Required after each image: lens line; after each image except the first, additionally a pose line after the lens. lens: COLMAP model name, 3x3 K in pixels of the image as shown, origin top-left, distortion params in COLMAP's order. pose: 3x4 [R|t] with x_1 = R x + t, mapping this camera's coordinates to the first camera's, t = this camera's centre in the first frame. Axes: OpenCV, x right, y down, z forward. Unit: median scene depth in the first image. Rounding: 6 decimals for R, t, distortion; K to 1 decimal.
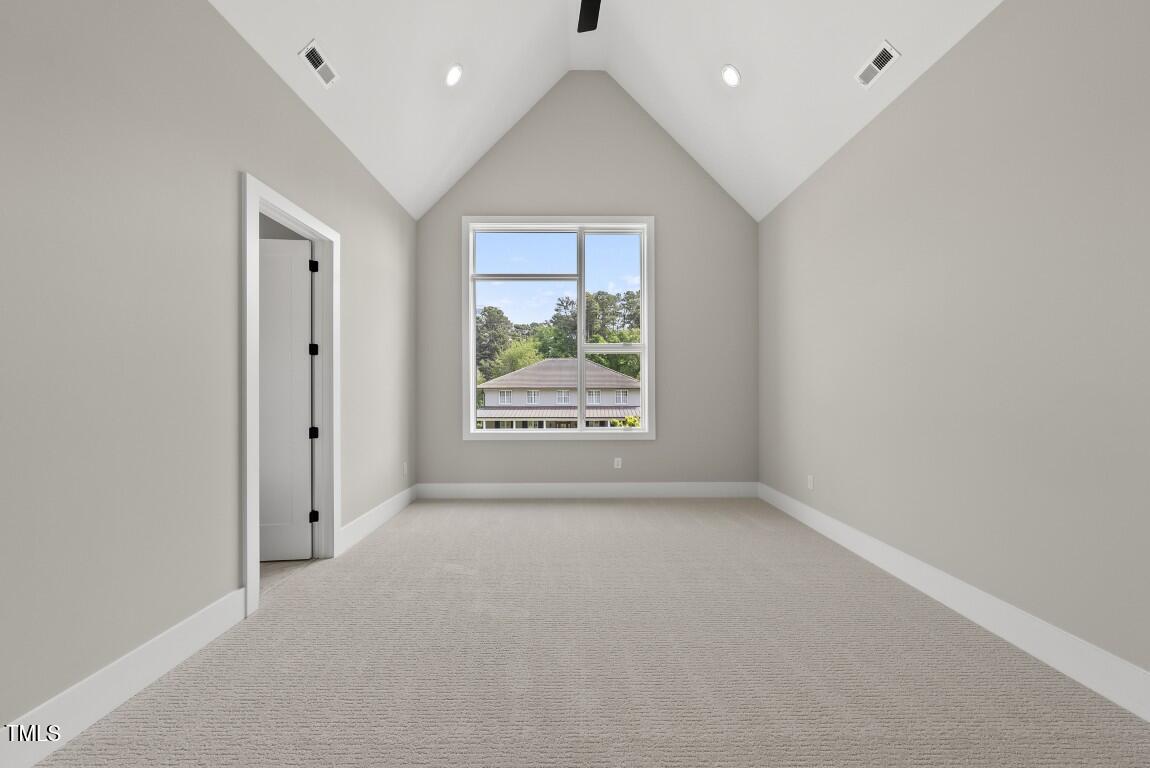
lens RADIAL K [[400.2, 0, 578.5], [0, 400.2, 387.5], [0, 0, 1]] dist [0.002925, 0.000026]
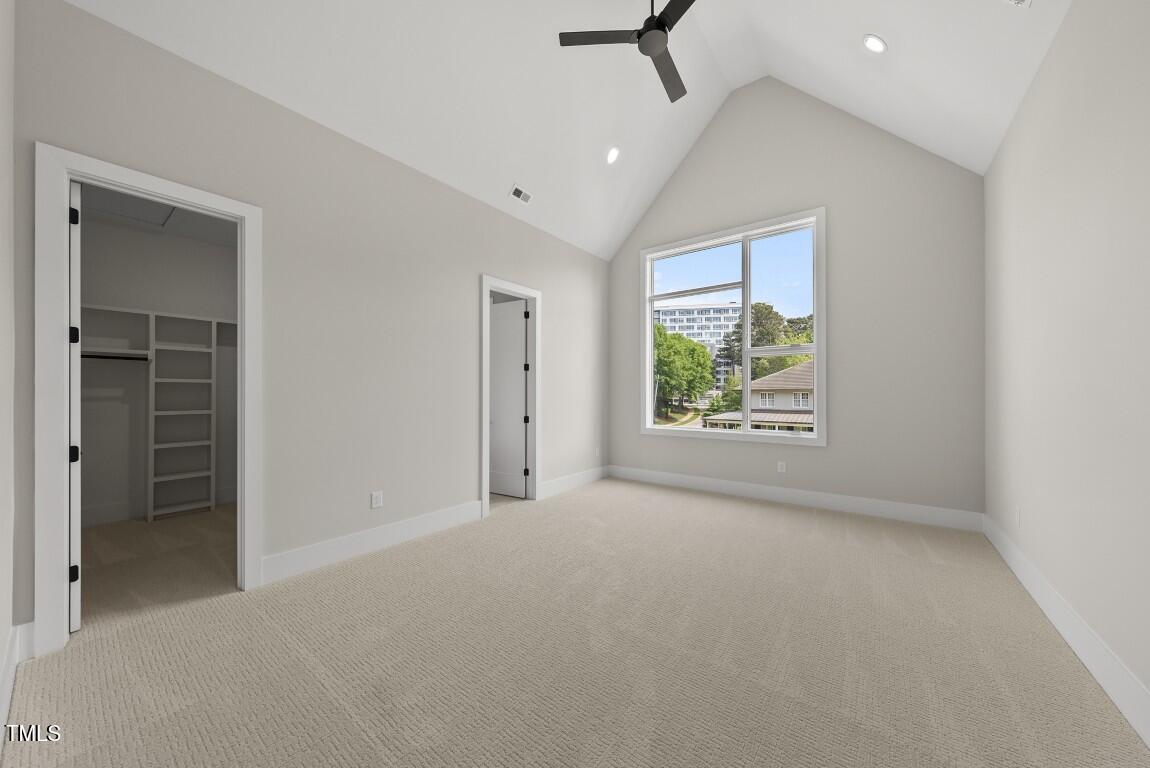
lens RADIAL K [[400.2, 0, 575.2], [0, 400.2, 387.5], [0, 0, 1]] dist [0.002925, 0.000026]
pose [[0.792111, -0.005535, -0.610353, 0.304632], [0.003052, 0.999982, -0.005108, -0.003802], [0.610370, 0.002183, 0.792113, -0.092960]]
